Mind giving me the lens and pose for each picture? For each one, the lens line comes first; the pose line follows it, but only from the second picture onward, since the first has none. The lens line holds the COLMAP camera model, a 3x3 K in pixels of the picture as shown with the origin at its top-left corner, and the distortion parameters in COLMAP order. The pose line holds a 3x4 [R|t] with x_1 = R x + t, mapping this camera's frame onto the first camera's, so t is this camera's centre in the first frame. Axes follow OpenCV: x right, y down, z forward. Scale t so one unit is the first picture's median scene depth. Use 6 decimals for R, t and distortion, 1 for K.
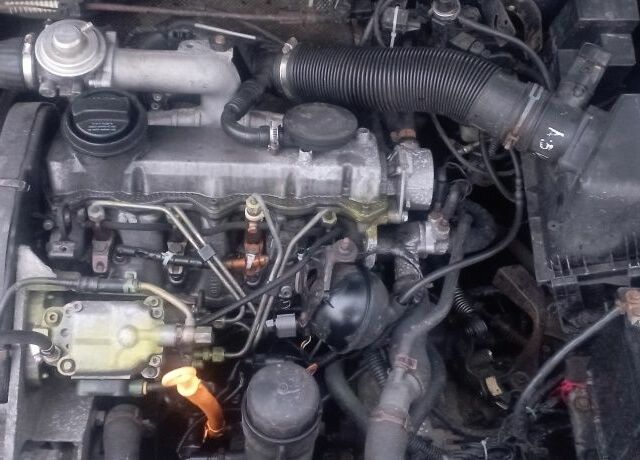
lens RADIAL K [[811.6, 0, 320.0], [0, 811.6, 230.0], [0, 0, 1]] dist [0.040291, 0.051964]
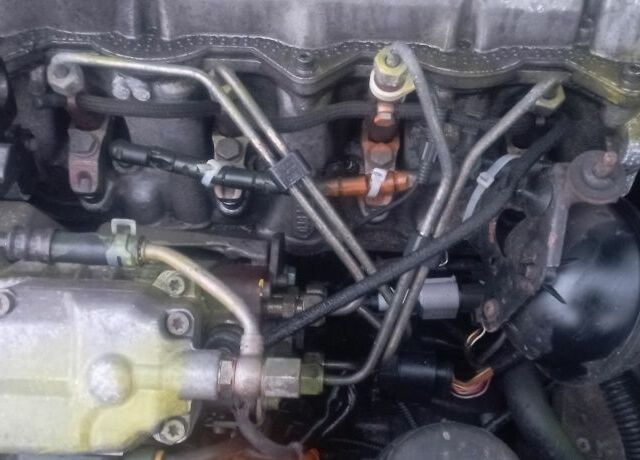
lens RADIAL K [[811.6, 0, 320.0], [0, 811.6, 230.0], [0, 0, 1]] dist [0.040291, 0.051964]
pose [[0.995157, 0.033898, -0.092270, -0.074113], [-0.014397, 0.978800, 0.204314, -0.033418], [0.097240, -0.201996, 0.974547, 0.516486]]
